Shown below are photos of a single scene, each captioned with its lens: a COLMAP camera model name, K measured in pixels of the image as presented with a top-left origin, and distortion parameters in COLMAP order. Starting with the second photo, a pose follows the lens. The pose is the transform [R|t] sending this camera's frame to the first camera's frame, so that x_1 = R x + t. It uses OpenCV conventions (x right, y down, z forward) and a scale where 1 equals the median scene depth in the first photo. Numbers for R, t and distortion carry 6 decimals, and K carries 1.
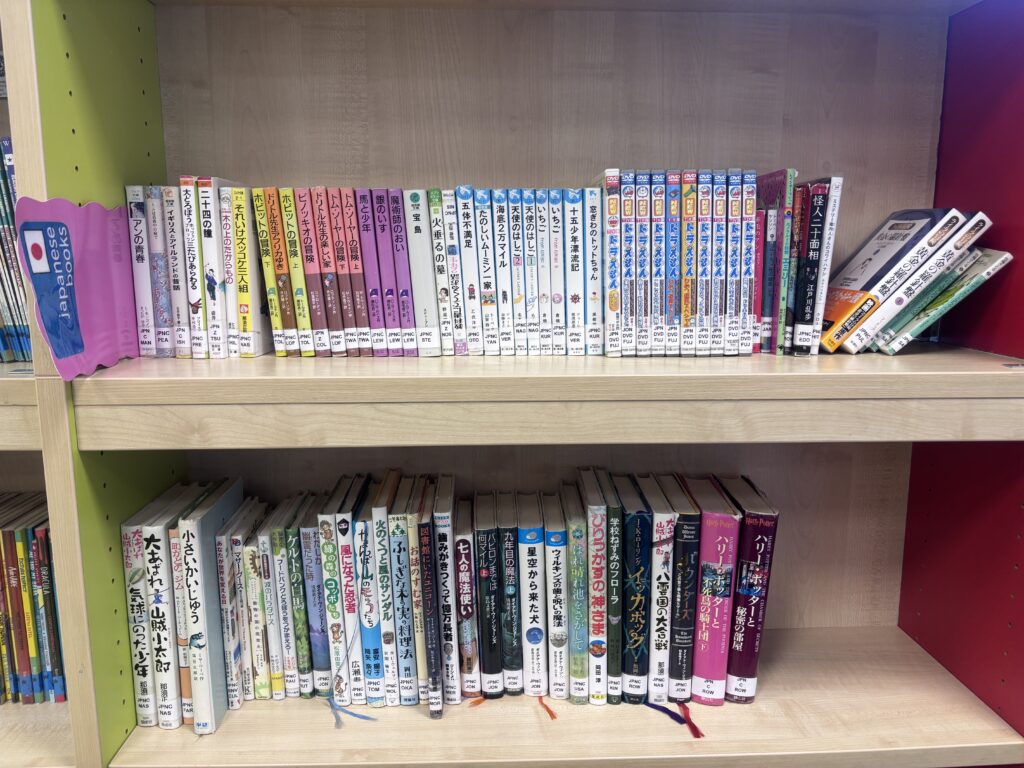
lens RADIAL K [[784.9, 0, 512.0], [0, 784.9, 384.0], [0, 0, 1]] dist [0.009169, 0.002530]
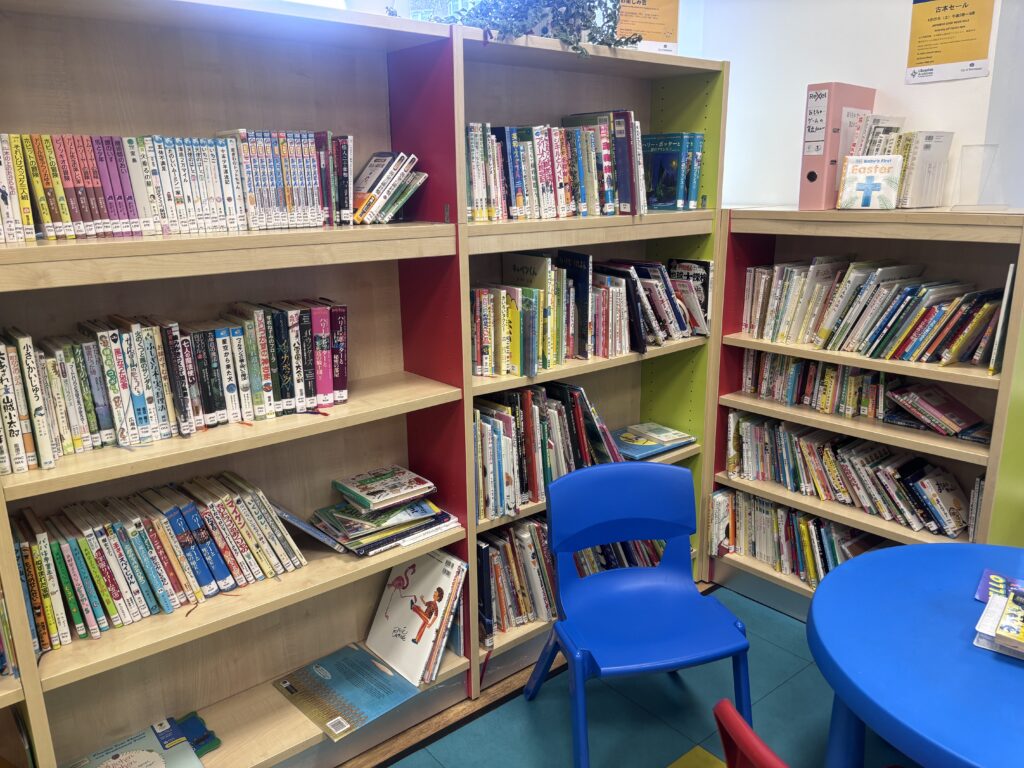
lens RADIAL K [[759.8, 0, 512.0], [0, 759.8, 384.0], [0, 0, 1]] dist [0.054313, -0.065450]
pose [[0.793185, -0.168685, 0.585153, -0.516948], [0.112566, 0.984925, 0.131344, 0.156889], [-0.598487, -0.038312, 0.800216, -0.855278]]
